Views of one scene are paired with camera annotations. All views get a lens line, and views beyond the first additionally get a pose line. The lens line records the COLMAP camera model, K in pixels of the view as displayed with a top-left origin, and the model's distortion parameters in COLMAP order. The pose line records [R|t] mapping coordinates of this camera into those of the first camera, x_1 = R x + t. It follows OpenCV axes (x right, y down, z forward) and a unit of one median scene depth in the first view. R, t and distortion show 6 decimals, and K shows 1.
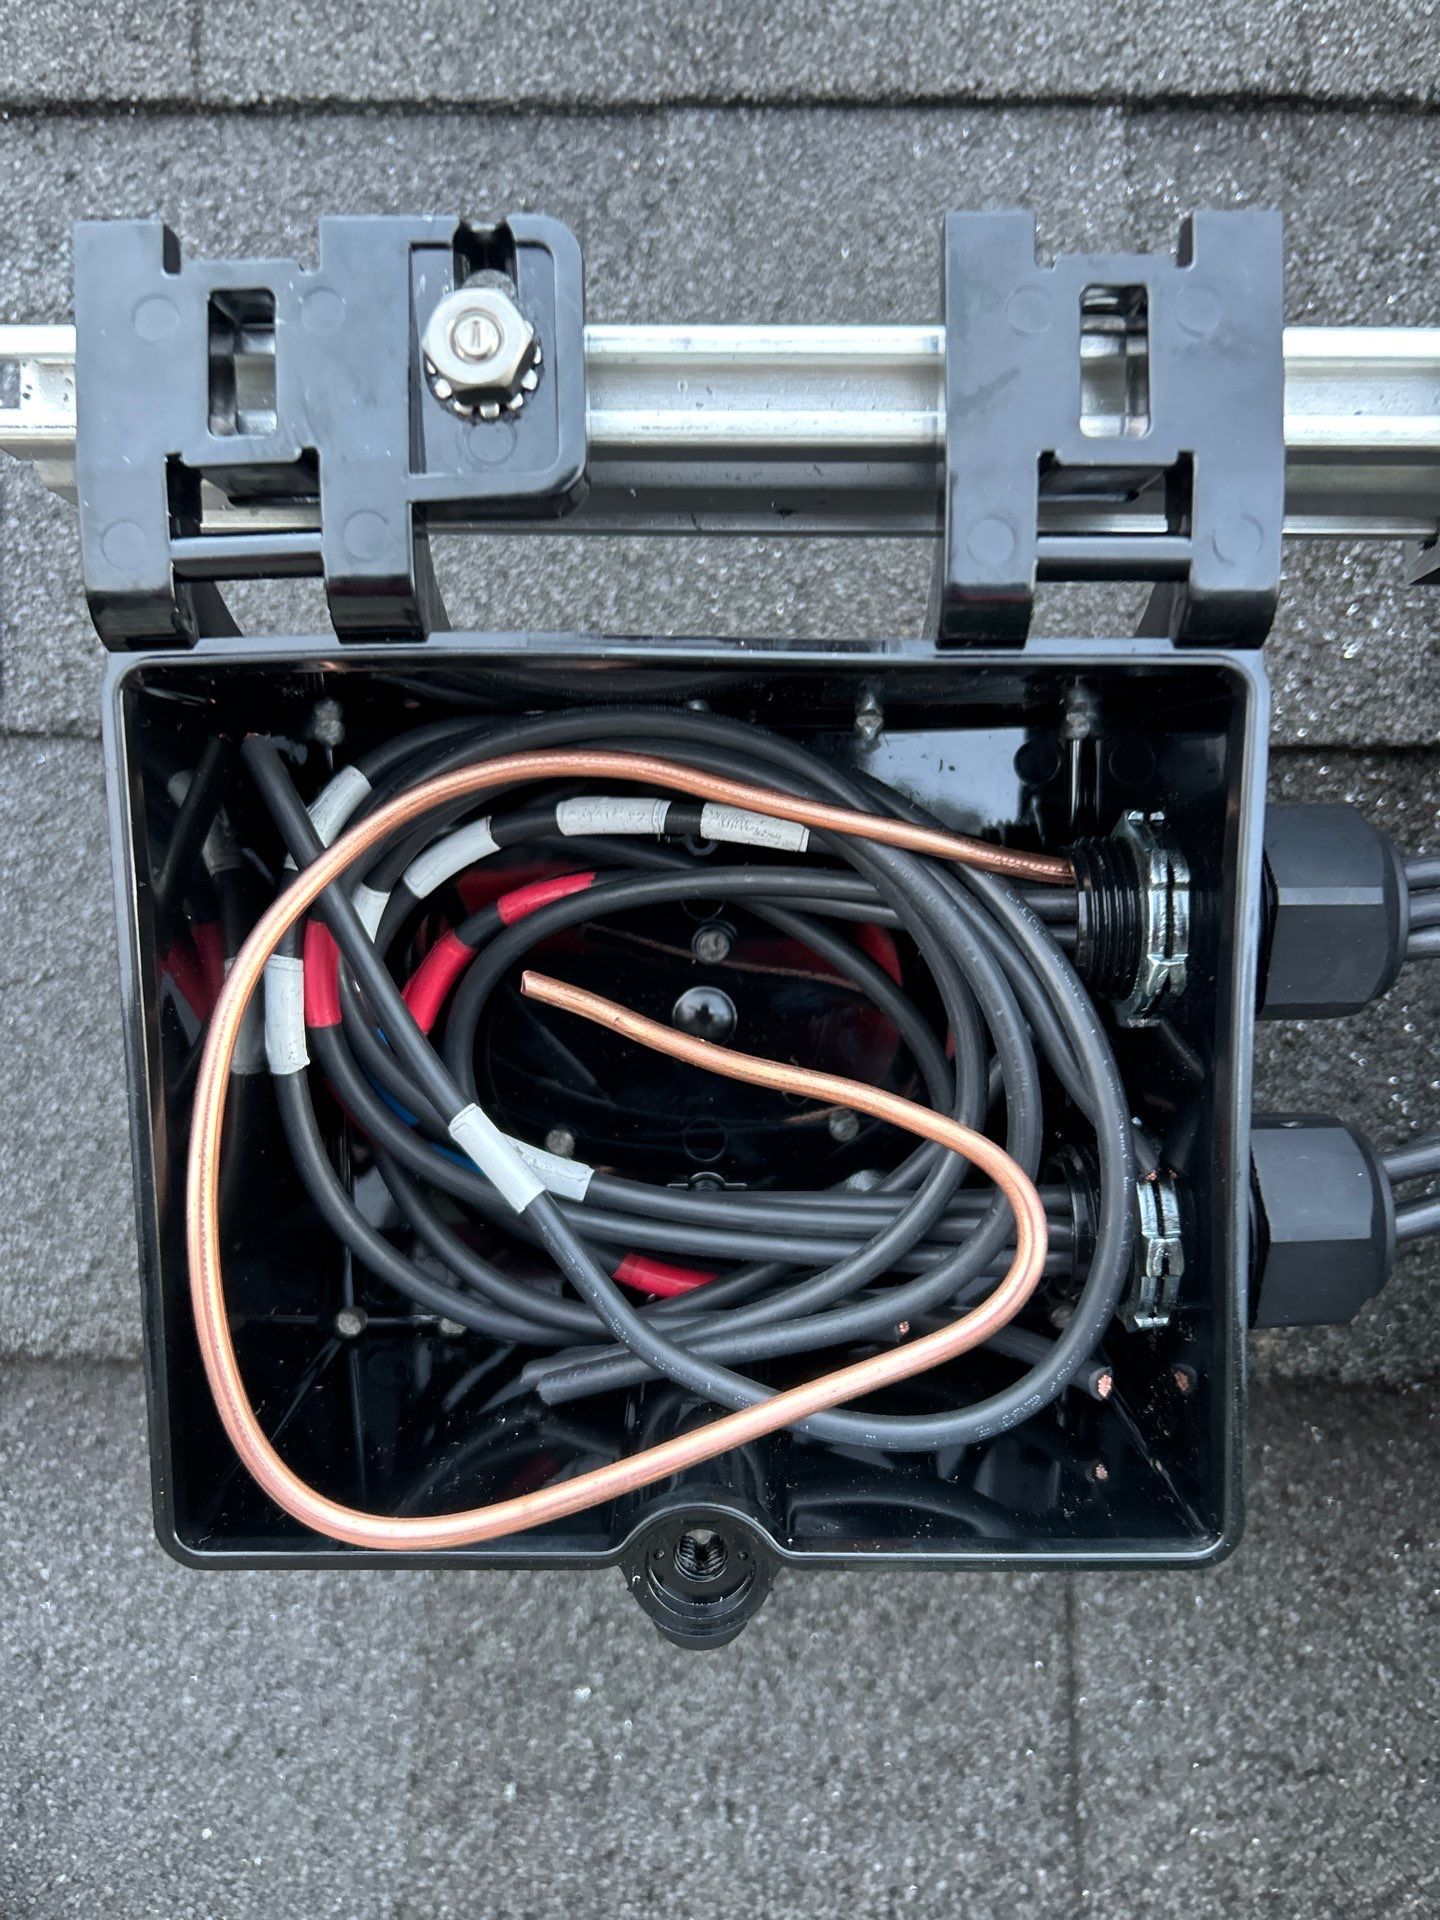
lens RADIAL K [[1444.6, 0, 720.6], [0, 1444.6, 940.2], [0, 0, 1]] dist [0.060480, -0.061228]
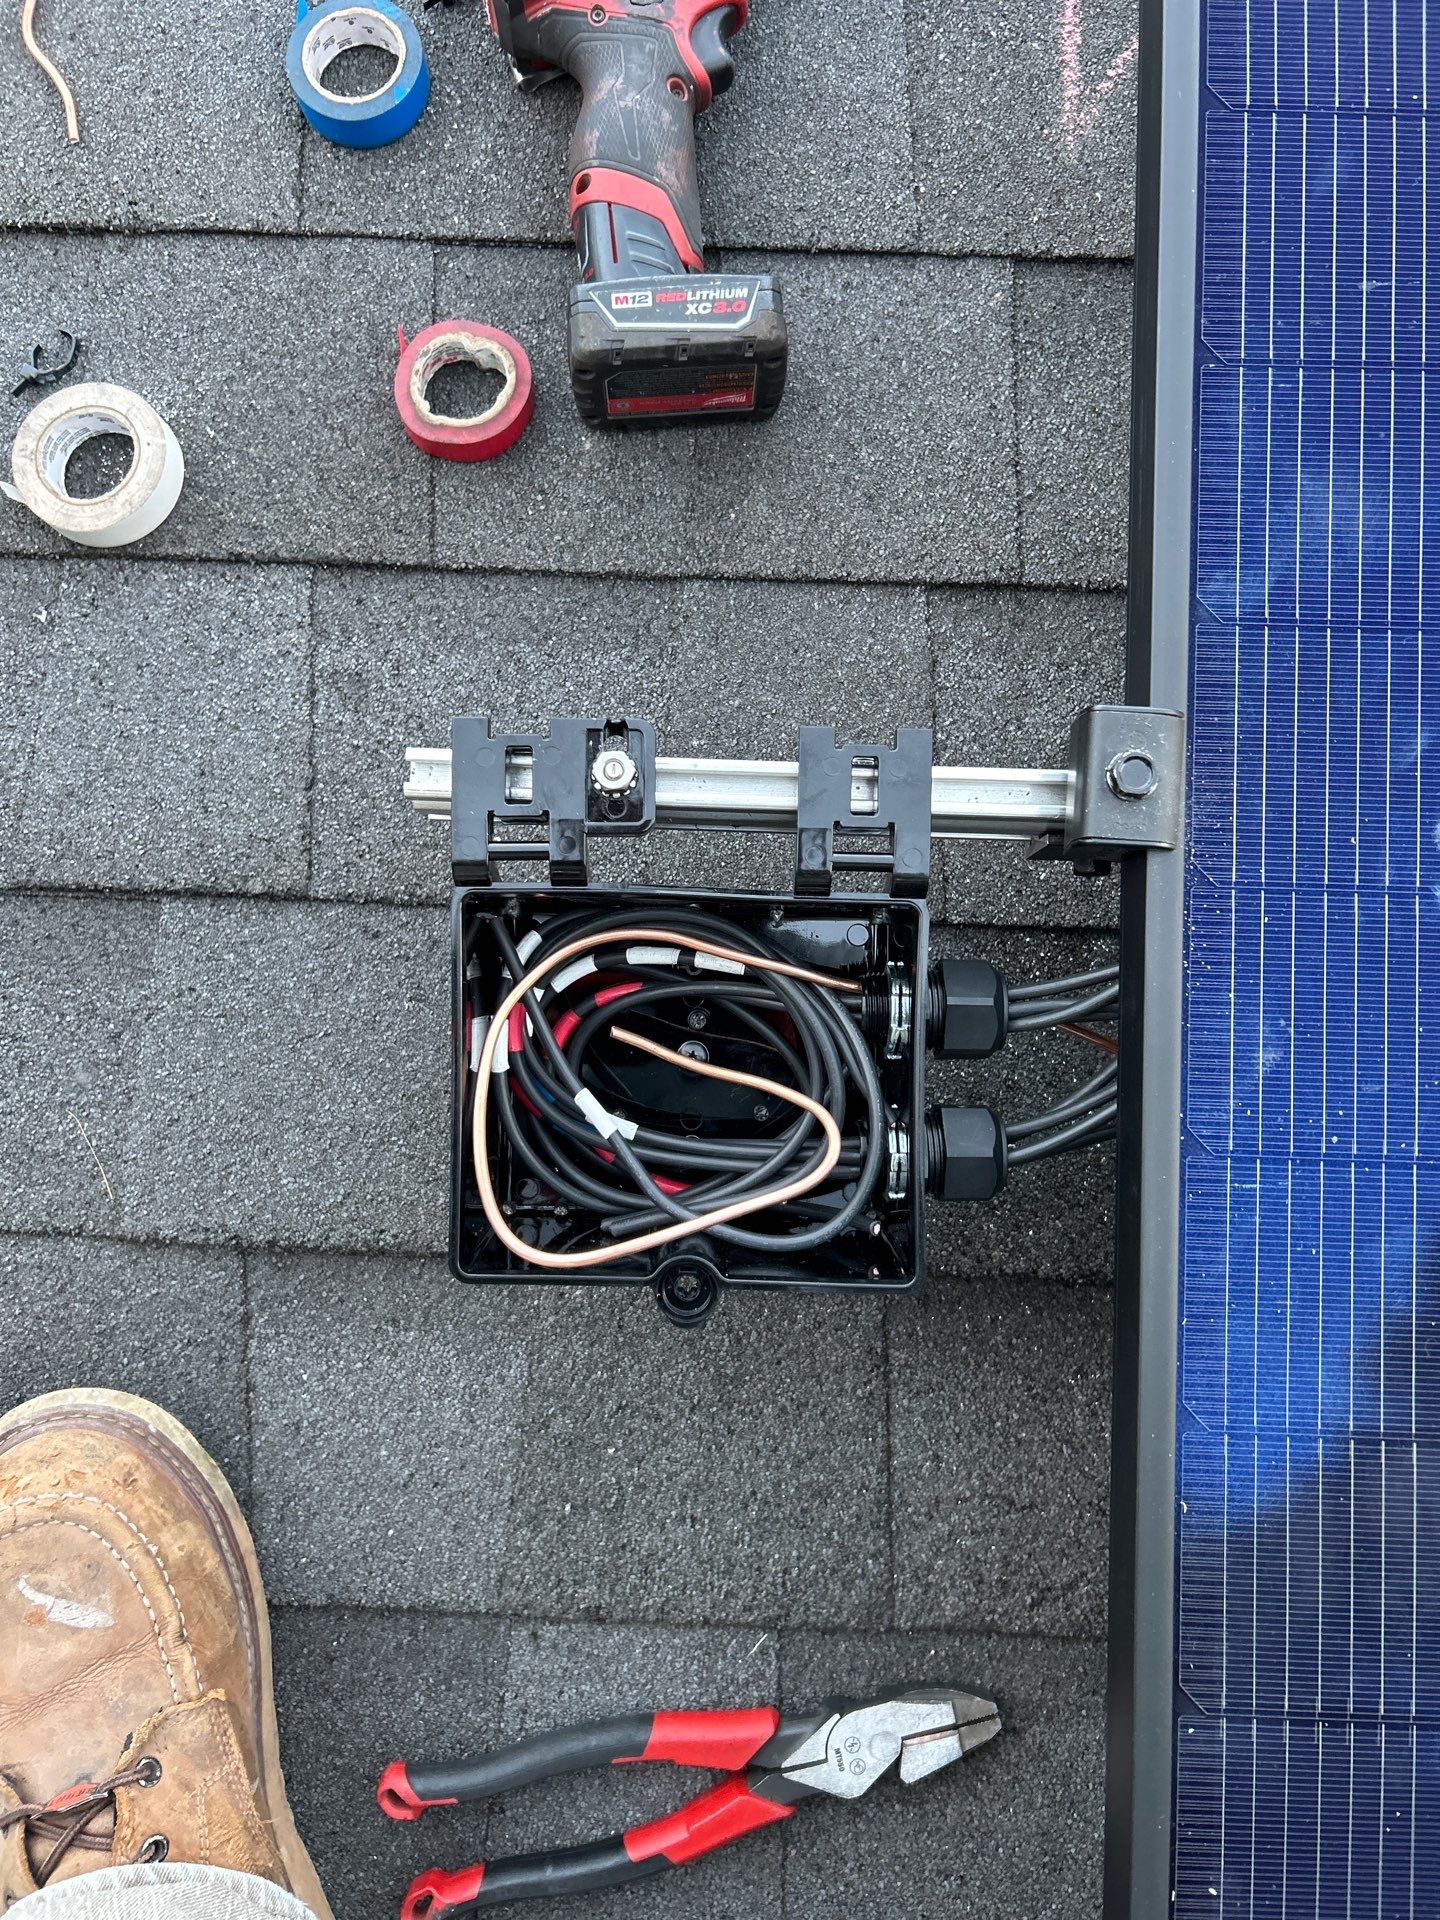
lens RADIAL K [[1444.6, 0, 720.6], [0, 1444.6, 940.2], [0, 0, 1]] dist [0.060480, -0.061228]
pose [[0.999492, 0.026280, 0.018011, -0.010533], [-0.024685, 0.996185, -0.083697, 0.047804], [-0.020142, 0.083210, 0.996328, -0.810868]]
